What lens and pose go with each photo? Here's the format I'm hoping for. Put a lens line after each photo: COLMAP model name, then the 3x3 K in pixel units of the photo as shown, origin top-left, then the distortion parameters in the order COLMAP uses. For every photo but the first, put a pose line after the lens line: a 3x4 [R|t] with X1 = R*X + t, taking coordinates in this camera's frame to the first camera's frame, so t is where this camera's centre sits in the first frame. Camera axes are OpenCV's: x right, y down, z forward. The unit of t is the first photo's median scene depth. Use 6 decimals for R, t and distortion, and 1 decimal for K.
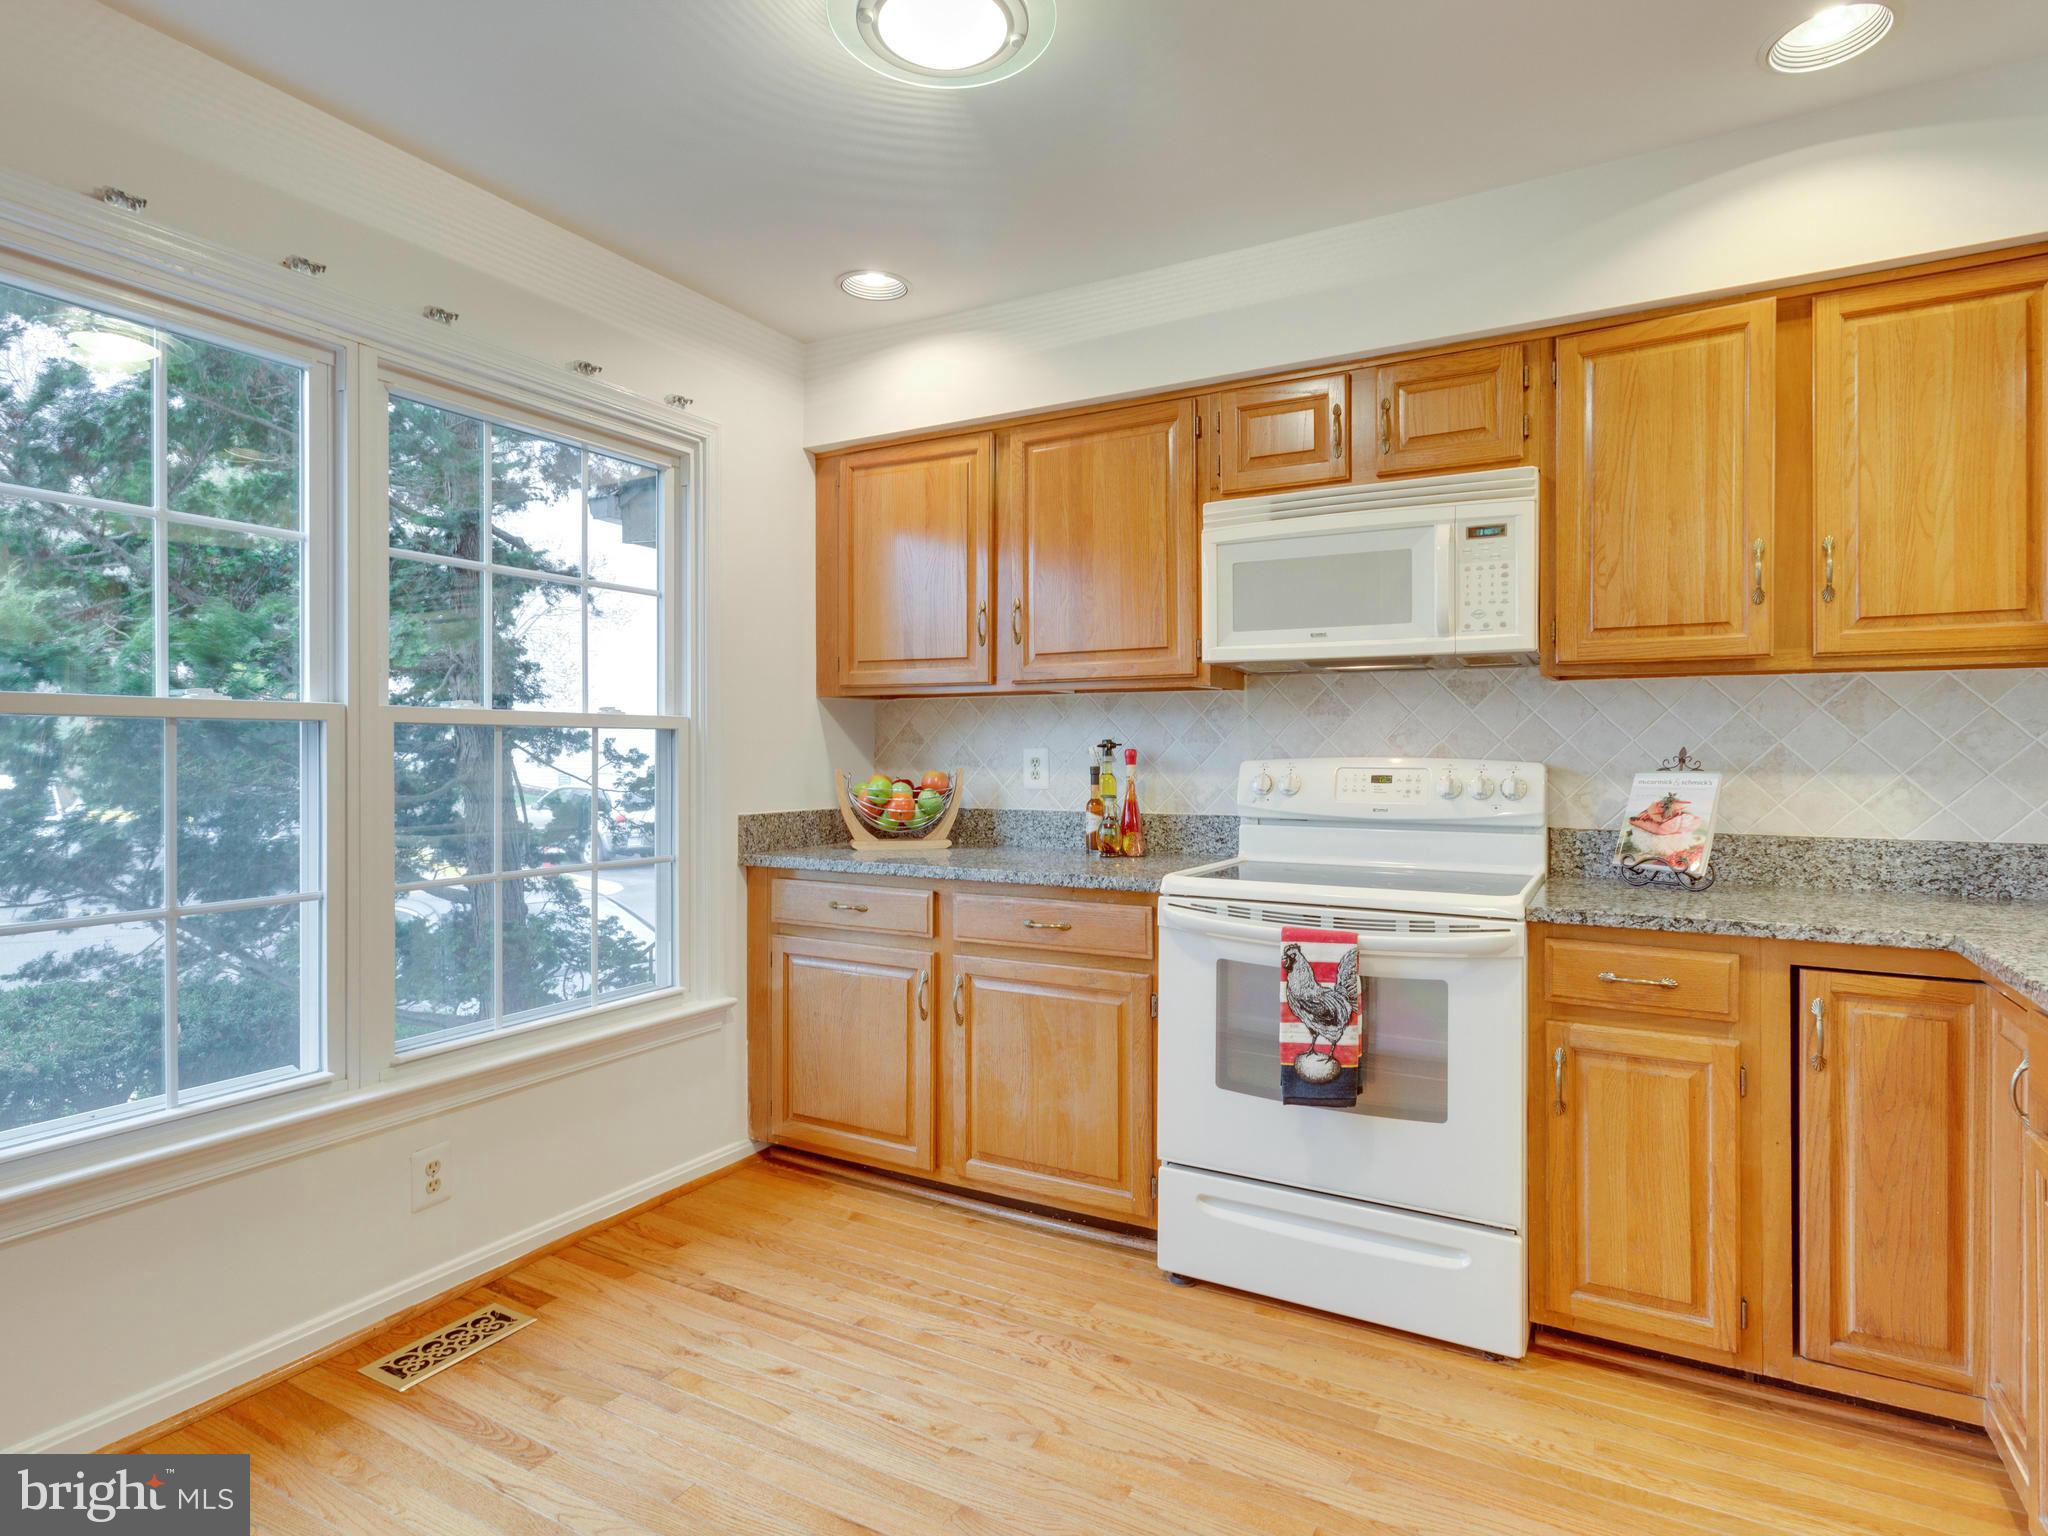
lens RADIAL K [[1087.2, 0, 1036.6], [0, 1087.2, 763.6], [0, 0, 1]] dist [0.000931, 0.001253]
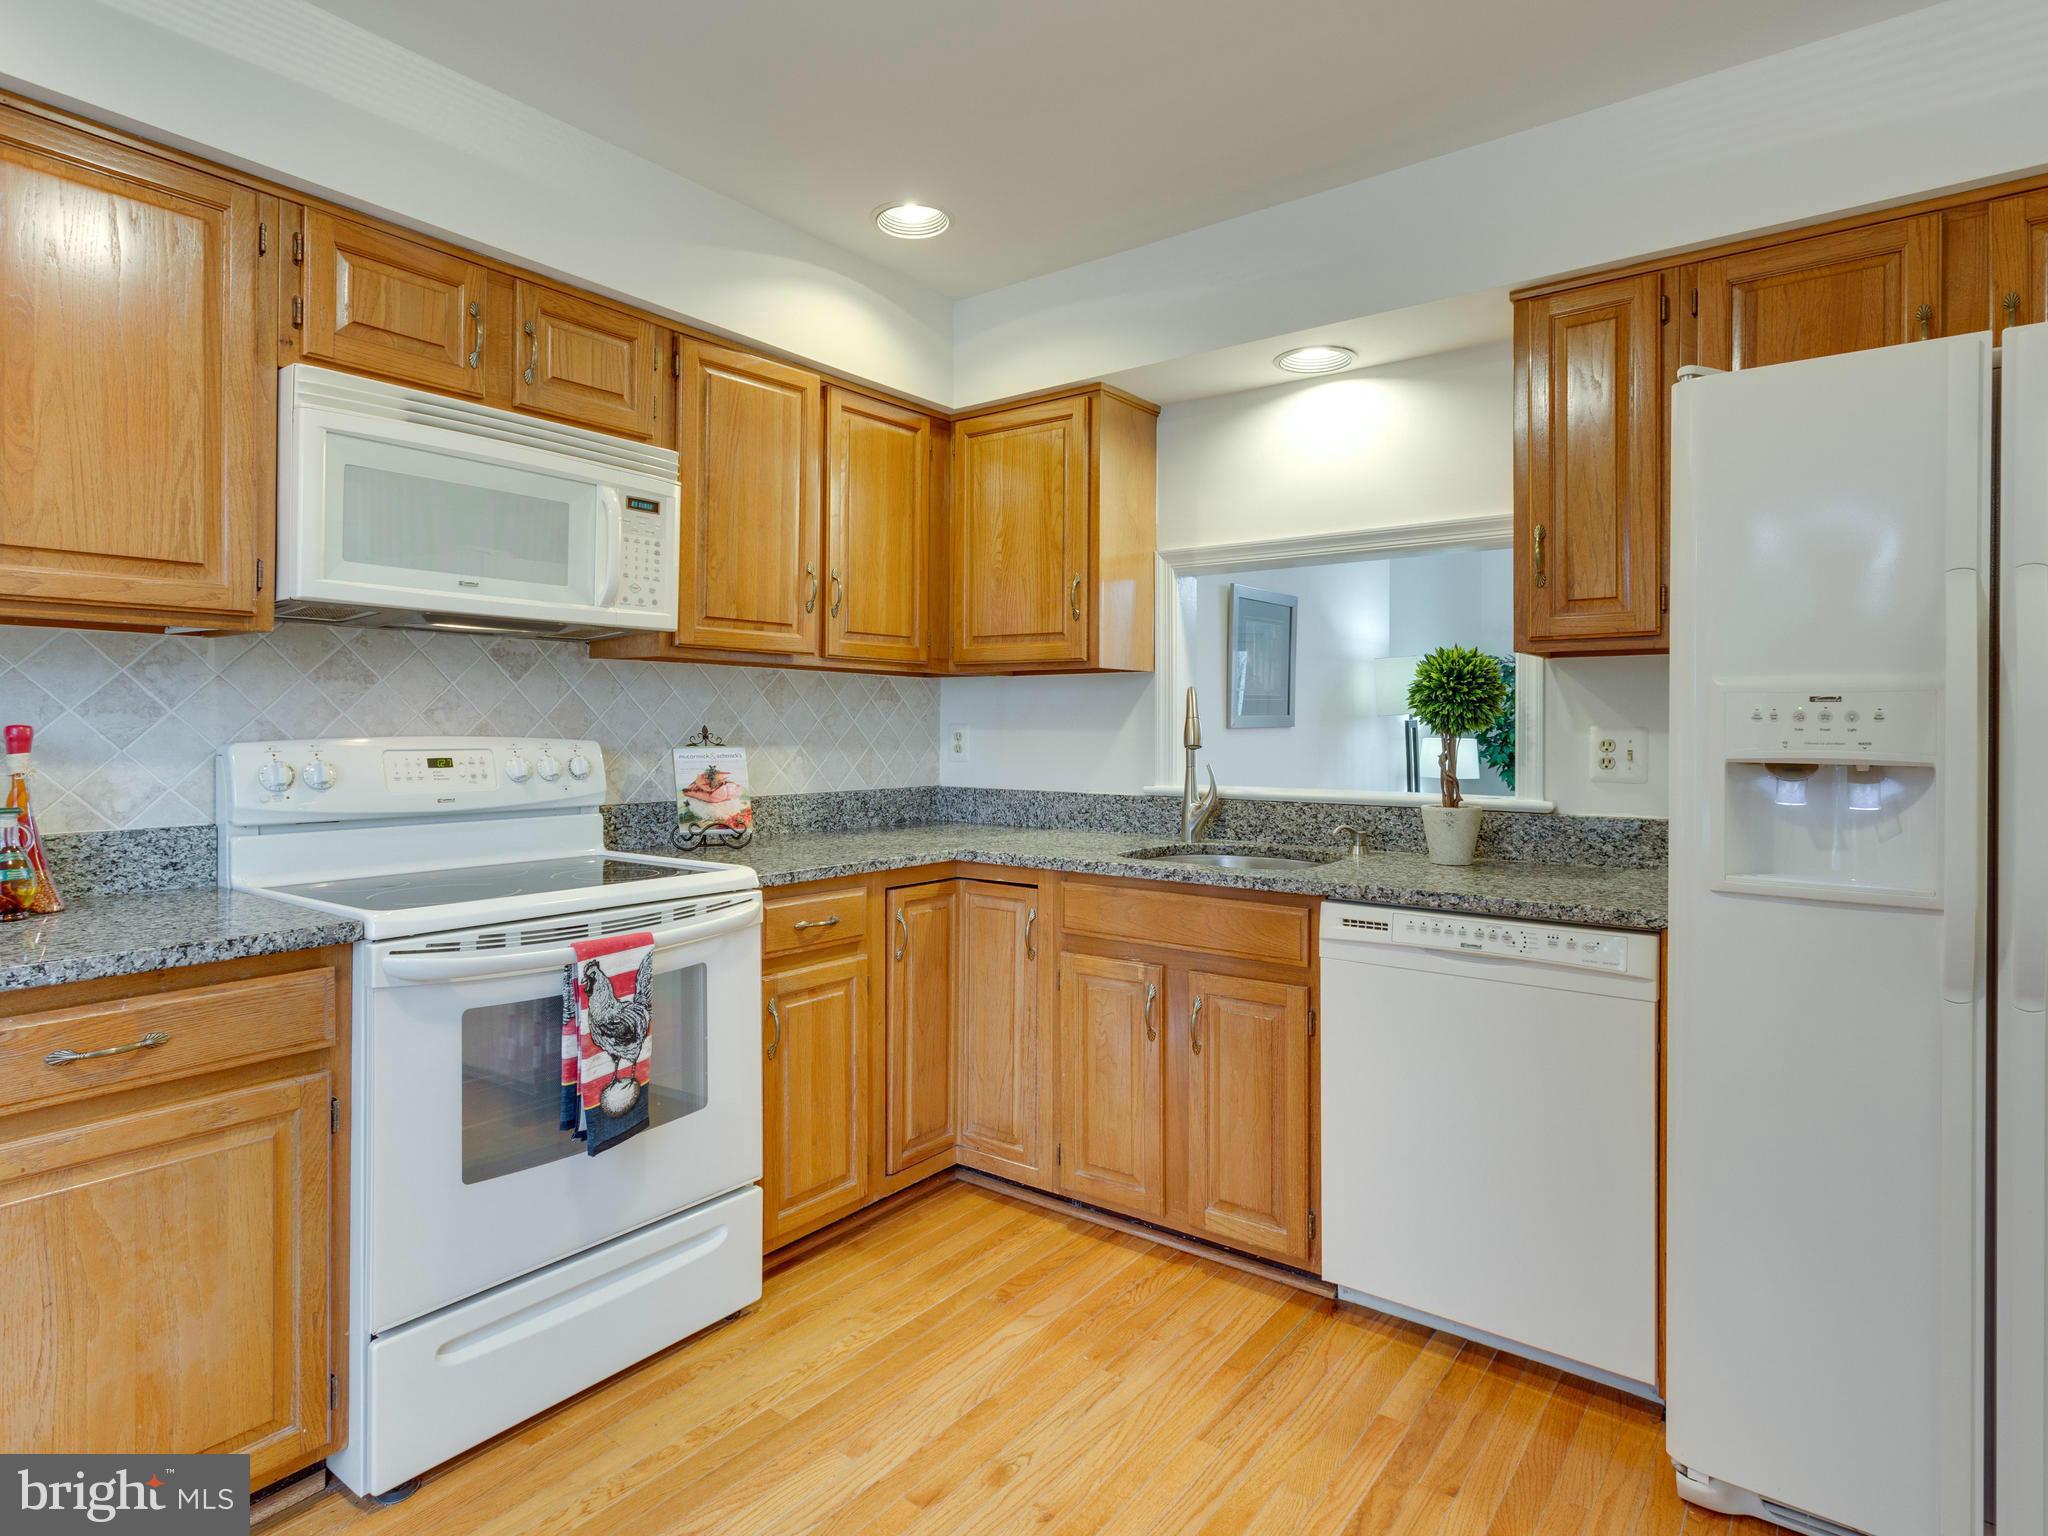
lens RADIAL K [[1099.2, 0, 1021.8], [0, 1099.2, 734.6], [0, 0, 1]] dist [0.002822, 0.000192]
pose [[0.154829, -0.006896, 0.987917, -0.520499], [0.007984, 0.999952, 0.005729, -0.009834], [-0.987909, 0.007000, 0.154877, 0.516470]]
